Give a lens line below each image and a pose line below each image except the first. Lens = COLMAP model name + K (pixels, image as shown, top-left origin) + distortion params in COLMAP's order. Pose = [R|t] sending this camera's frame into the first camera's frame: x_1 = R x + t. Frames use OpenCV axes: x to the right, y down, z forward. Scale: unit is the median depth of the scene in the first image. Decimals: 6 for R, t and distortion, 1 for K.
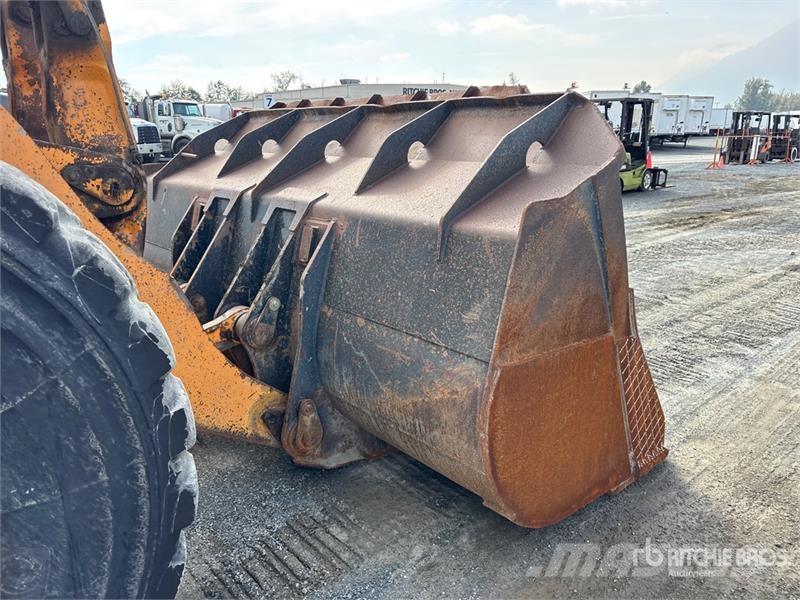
lens RADIAL K [[608.6, 0, 399.5], [0, 608.6, 298.4], [0, 0, 1]] dist [0.044828, -0.046805]
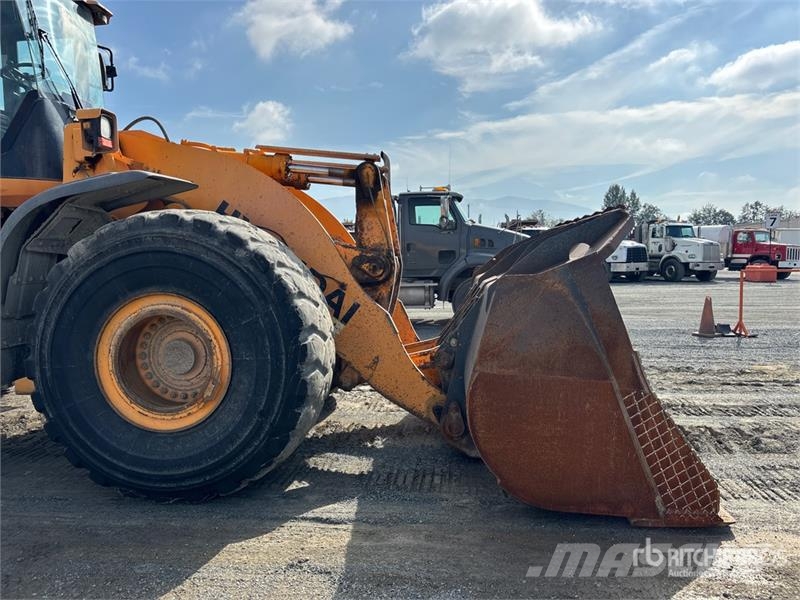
lens RADIAL K [[608.6, 0, 402.1], [0, 608.6, 301.6], [0, 0, 1]] dist [0.044828, -0.046805]
pose [[0.693462, 0.055772, -0.718332, 0.879099], [-0.189236, 0.976096, -0.106898, 0.105055], [0.695198, 0.210064, 0.687439, -0.244344]]
